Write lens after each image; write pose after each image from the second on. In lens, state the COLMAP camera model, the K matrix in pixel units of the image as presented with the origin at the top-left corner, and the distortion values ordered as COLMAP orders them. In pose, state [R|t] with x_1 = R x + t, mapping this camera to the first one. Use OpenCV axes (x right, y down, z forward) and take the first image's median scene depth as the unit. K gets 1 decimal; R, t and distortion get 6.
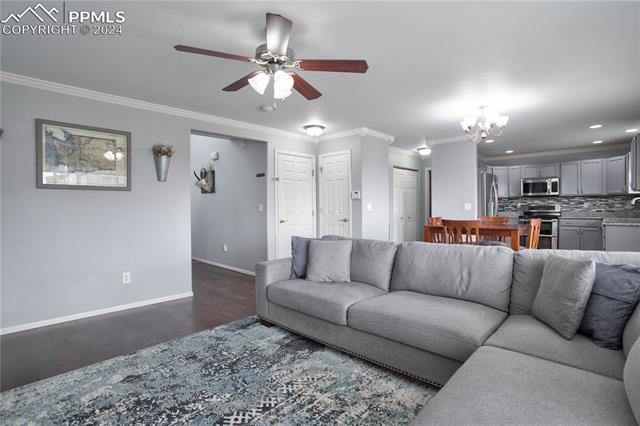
lens RADIAL K [[312.9, 0, 320.0], [0, 312.9, 213.0], [0, 0, 1]] dist [-0.072355, 0.031422]
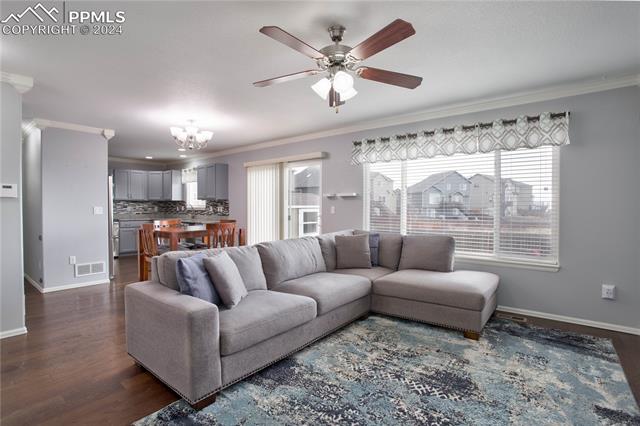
lens RADIAL K [[315.7, 0, 320.0], [0, 315.7, 213.0], [0, 0, 1]] dist [-0.020476, 0.000027]
pose [[-0.085986, -0.016231, 0.996164, -0.508732], [0.021612, 0.999602, 0.018153, -0.020916], [-0.996062, 0.023090, -0.085601, 0.507824]]
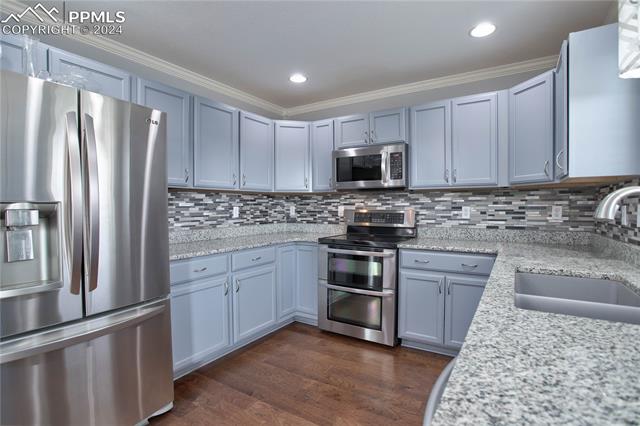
lens RADIAL K [[320.2, 0, 320.0], [0, 320.2, 213.0], [0, 0, 1]] dist [-0.086202, 0.054597]
pose [[0.980802, 0.001544, 0.194999, 0.818883], [-0.001713, 0.999998, 0.000694, -0.033791], [-0.194997, -0.001014, 0.980803, 0.838057]]
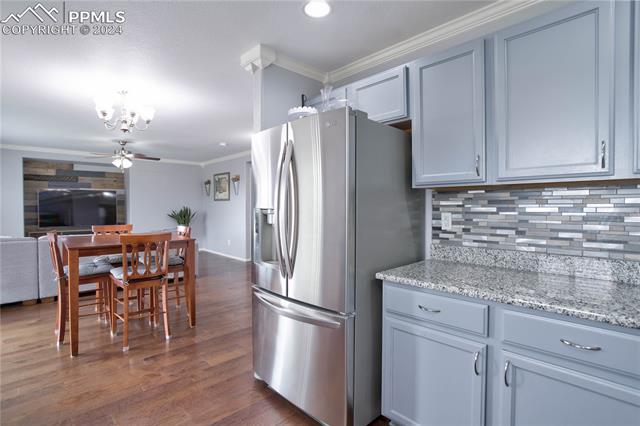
lens RADIAL K [[311.6, 0, 319.4], [0, 311.6, 205.2], [0, 0, 1]] dist [-0.068826, 0.028019]
pose [[-0.045957, 0.009823, -0.998895, 1.036506], [-0.015685, 0.999821, 0.010554, -0.052158], [0.998820, 0.016153, -0.045795, 1.228571]]
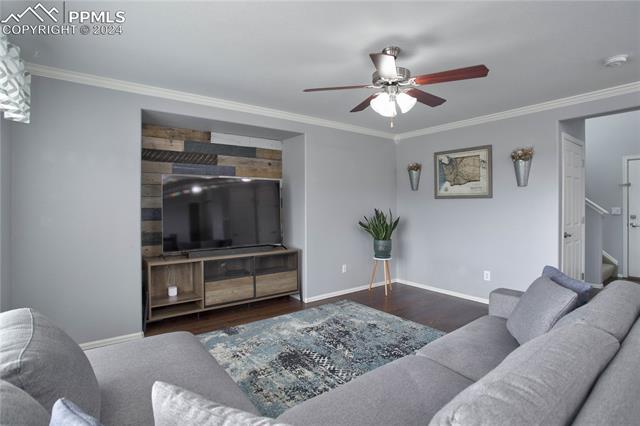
lens RADIAL K [[316.2, 0, 321.4], [0, 316.2, 205.8], [0, 0, 1]] dist [-0.082574, 0.052208]
pose [[-0.162552, 0.013319, -0.986610, 0.419830], [-0.013379, 0.999787, 0.015701, -0.038365], [0.986609, 0.015752, -0.162339, 0.417157]]
